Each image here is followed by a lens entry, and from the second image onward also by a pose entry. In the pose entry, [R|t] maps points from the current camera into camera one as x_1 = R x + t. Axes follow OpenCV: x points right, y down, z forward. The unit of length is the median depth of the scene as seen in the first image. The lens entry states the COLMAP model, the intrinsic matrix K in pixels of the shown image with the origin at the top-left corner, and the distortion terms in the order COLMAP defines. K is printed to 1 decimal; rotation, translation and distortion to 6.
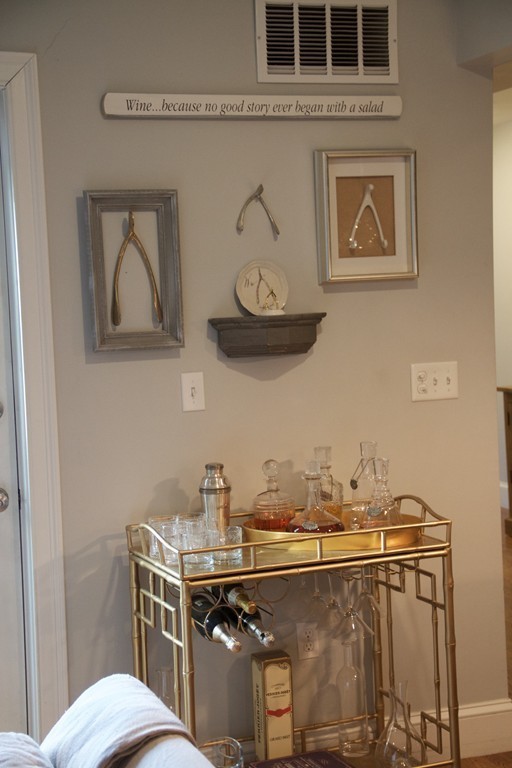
lens RADIAL K [[1341.3, 0, 256.0], [0, 1341.3, 384.0], [0, 0, 1]] dist [0.223132, -0.010536]
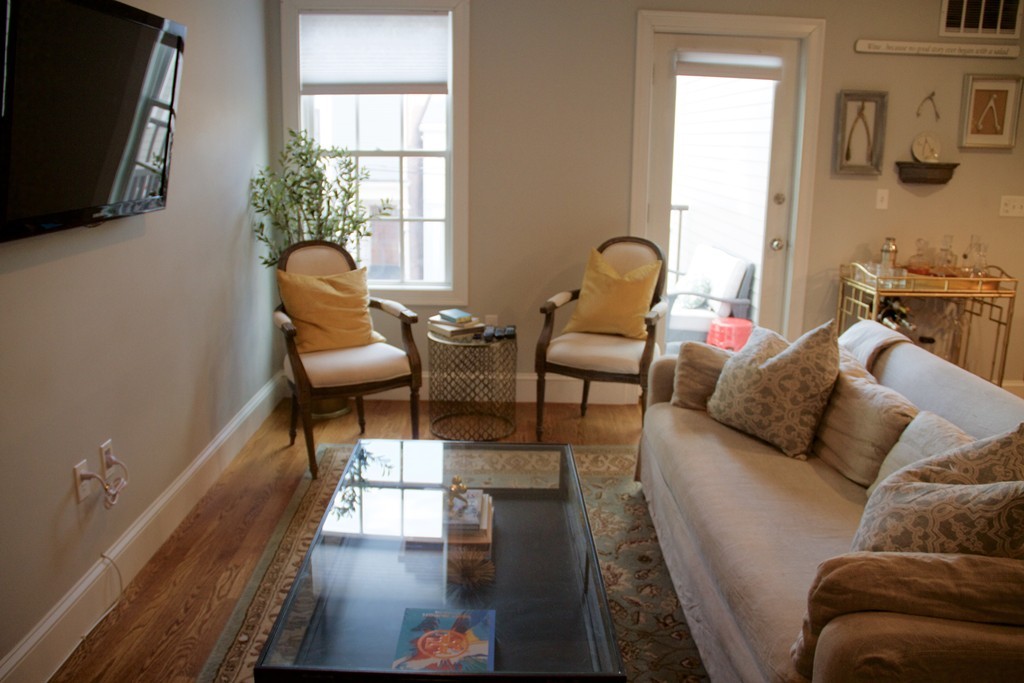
lens RADIAL K [[864.2, 0, 512.0], [0, 864.2, 341.5], [0, 0, 1]] dist [-0.178745, 0.149520]
pose [[0.942057, 0.127177, -0.310411, -0.147789], [-0.075562, 0.982016, 0.173014, 0.038460], [0.326832, -0.139534, 0.934725, -0.308445]]
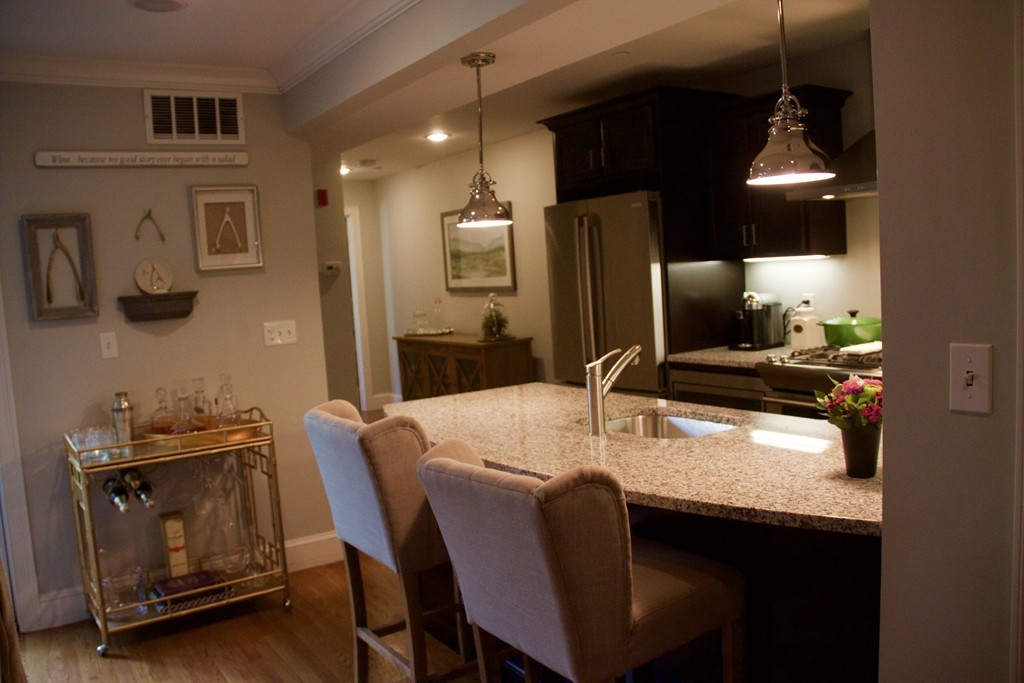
lens RADIAL K [[864.2, 0, 512.0], [0, 864.2, 341.5], [0, 0, 1]] dist [-0.178745, 0.149520]
pose [[0.975340, -0.036972, 0.217591, 0.192855], [0.036295, 0.999316, 0.007108, 0.011105], [-0.217705, 0.000965, 0.976014, -0.019078]]
